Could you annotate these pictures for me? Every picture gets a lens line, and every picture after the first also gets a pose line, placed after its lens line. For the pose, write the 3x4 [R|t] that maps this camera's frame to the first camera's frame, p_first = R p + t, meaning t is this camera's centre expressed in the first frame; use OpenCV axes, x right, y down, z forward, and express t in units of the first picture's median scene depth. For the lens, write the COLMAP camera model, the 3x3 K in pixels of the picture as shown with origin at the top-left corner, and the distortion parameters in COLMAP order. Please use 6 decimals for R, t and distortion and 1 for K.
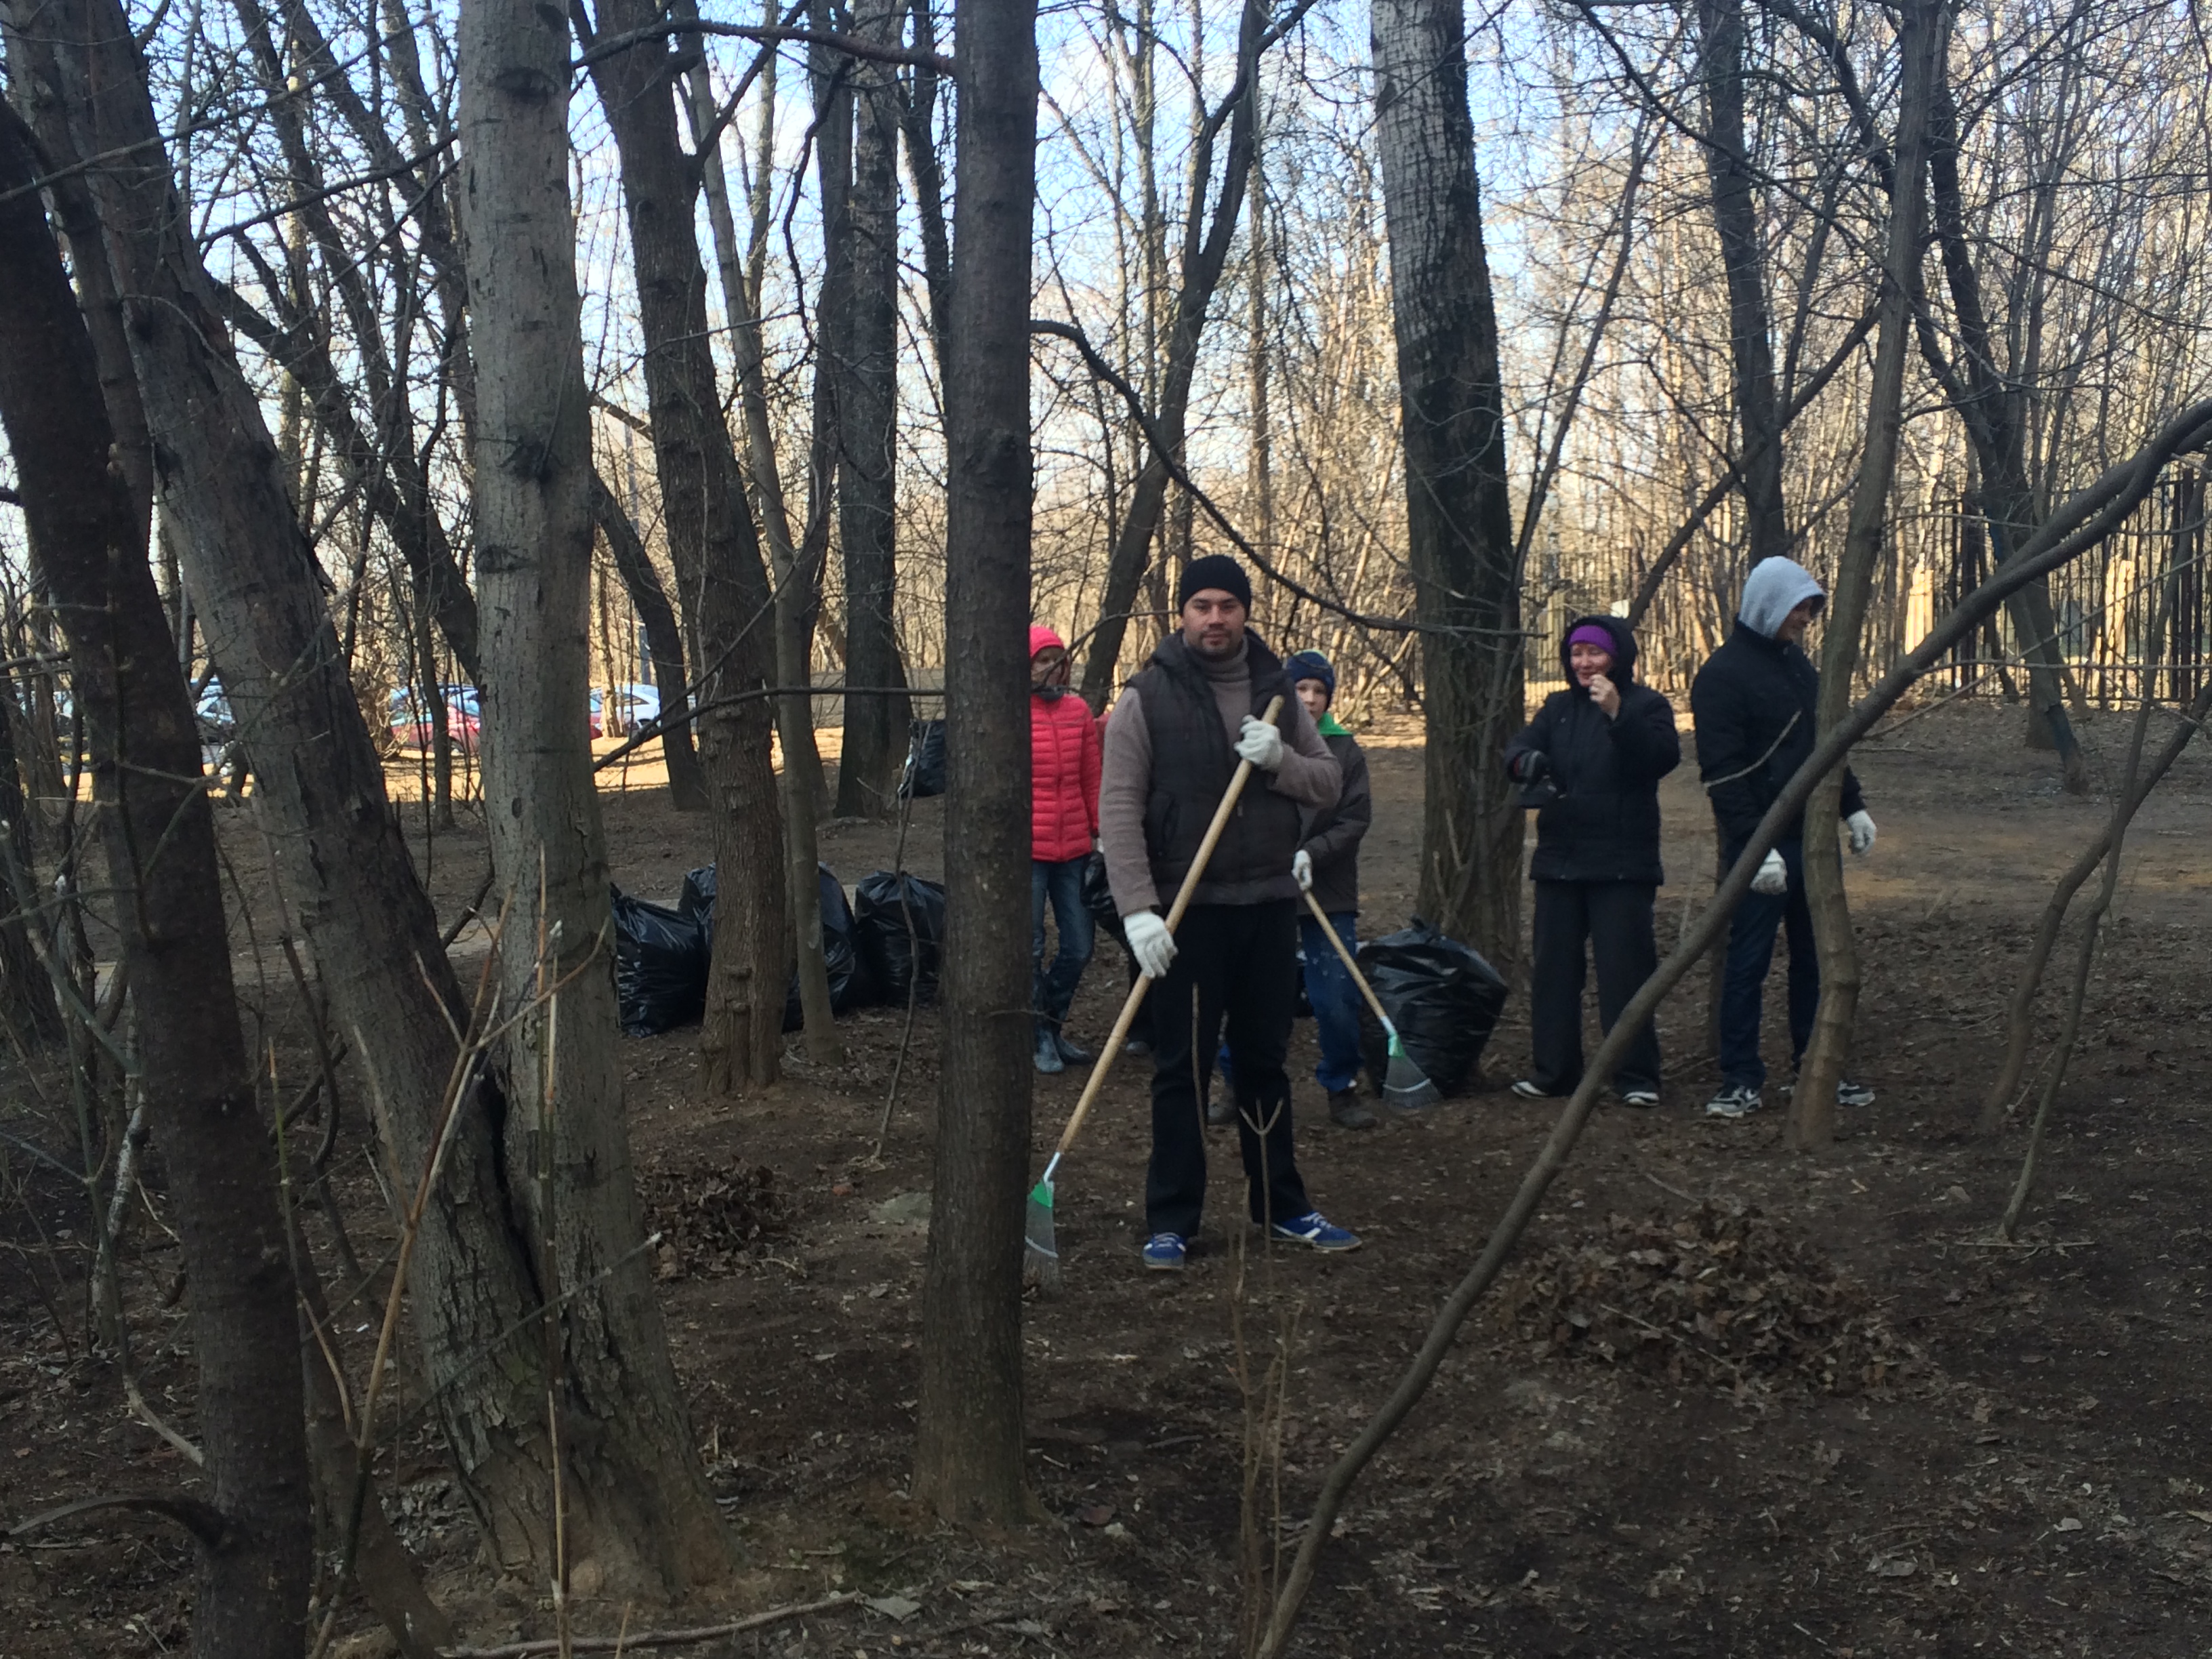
lens RADIAL K [[2376.5, 0, 1115.4], [0, 2376.5, 828.2], [0, 0, 1]] dist [0.066241, 0.000000]
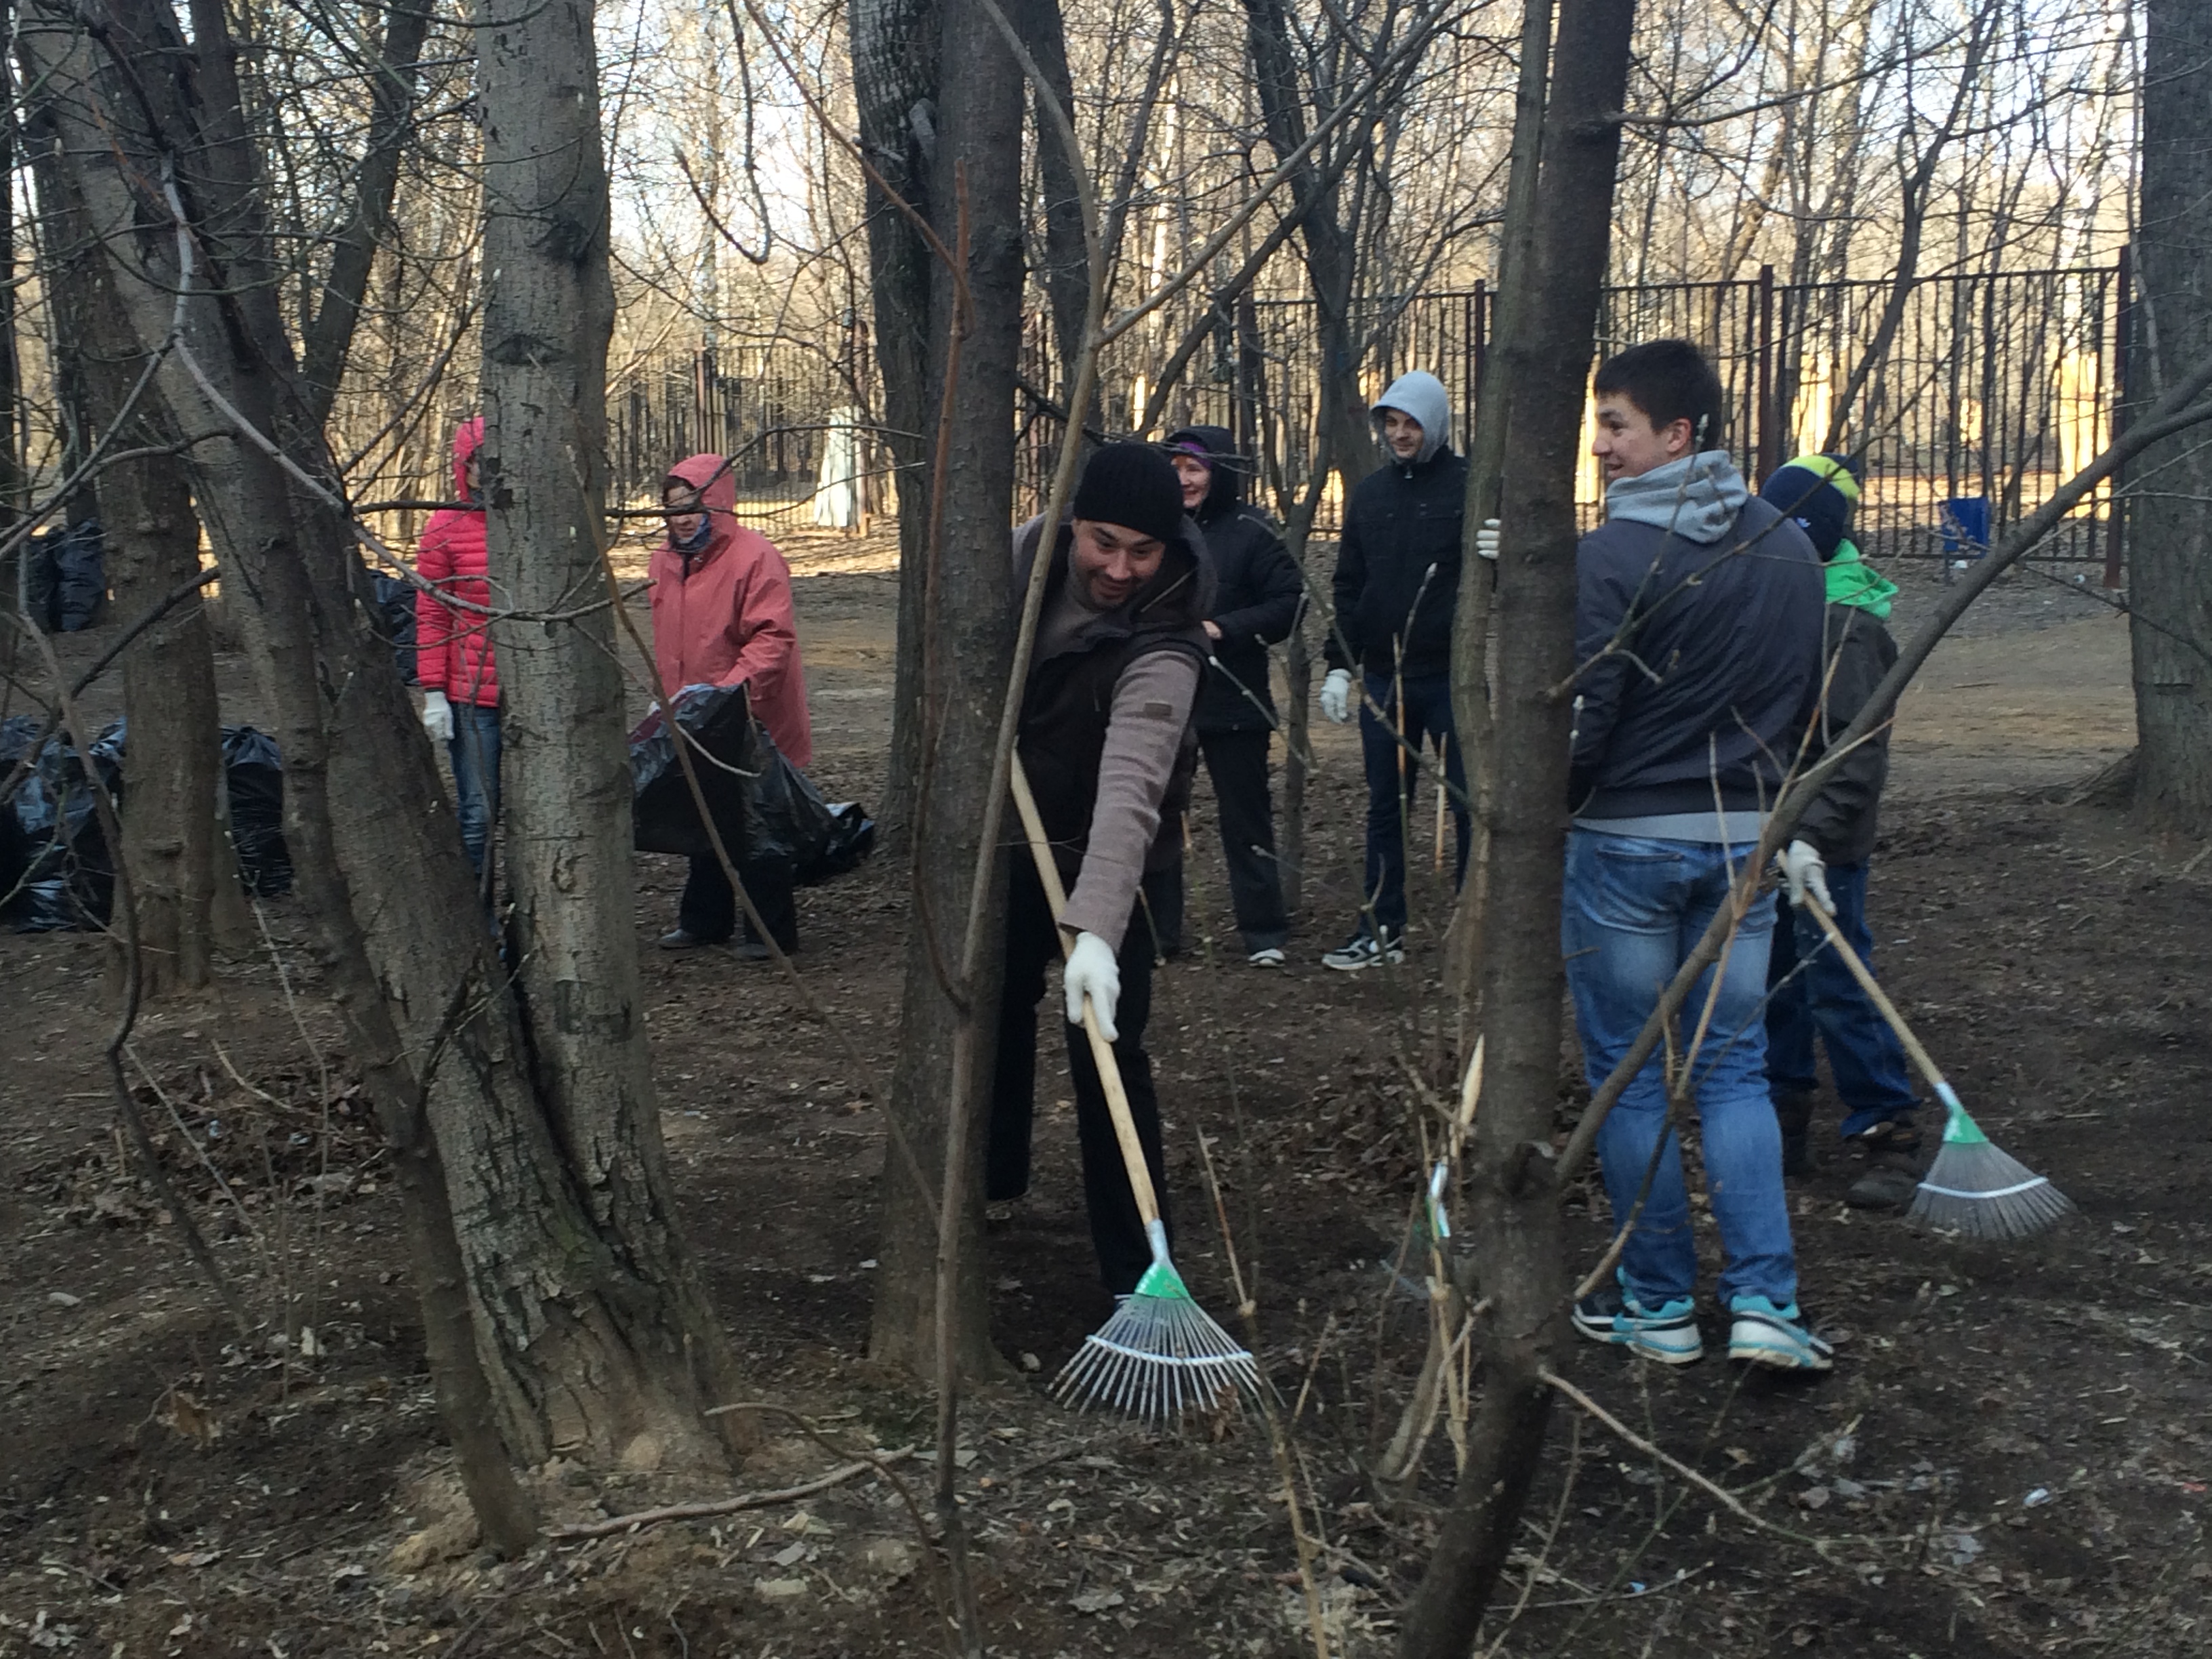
lens RADIAL K [[2977.1, 0, 1093.2], [0, 2977.1, 826.9], [0, 0, 1]] dist [0.062374, 0.000000]
pose [[0.944465, -0.021178, 0.327929, -0.430859], [0.005804, 0.998840, 0.047791, 0.014612], [-0.328561, -0.043234, 0.943493, -0.143544]]
